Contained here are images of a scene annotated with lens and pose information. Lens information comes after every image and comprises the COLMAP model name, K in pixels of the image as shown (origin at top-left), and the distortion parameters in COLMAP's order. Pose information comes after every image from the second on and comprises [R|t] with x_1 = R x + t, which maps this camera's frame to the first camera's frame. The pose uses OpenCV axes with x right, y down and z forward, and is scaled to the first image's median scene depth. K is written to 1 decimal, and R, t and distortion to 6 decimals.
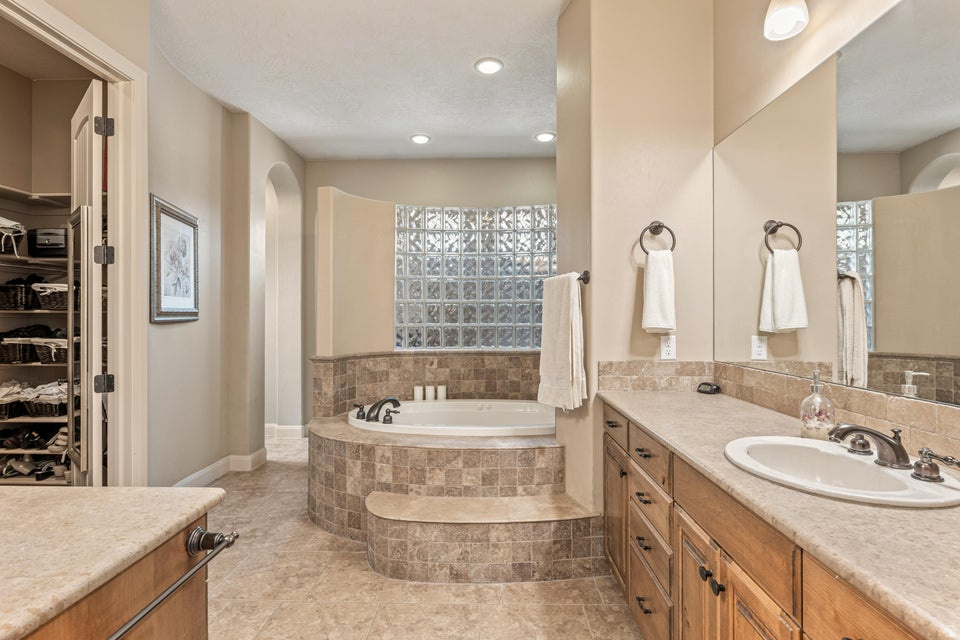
lens RADIAL K [[460.0, 0, 480.0], [0, 460.0, 320.0], [0, 0, 1]] dist [0.000668, 0.000090]
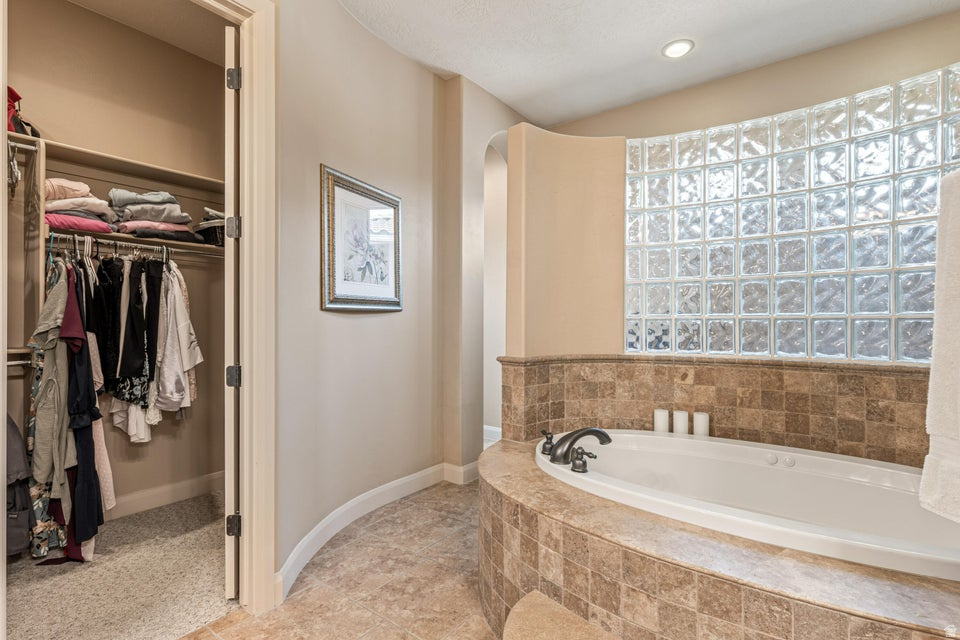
lens RADIAL K [[460.0, 0, 480.0], [0, 460.0, 320.0], [0, 0, 1]] dist [0.000668, 0.000090]
pose [[0.816192, -0.000415, -0.577780, 0.033216], [-0.002854, 0.999985, -0.004749, 0.020795], [0.577773, 0.005525, 0.816178, 0.321255]]
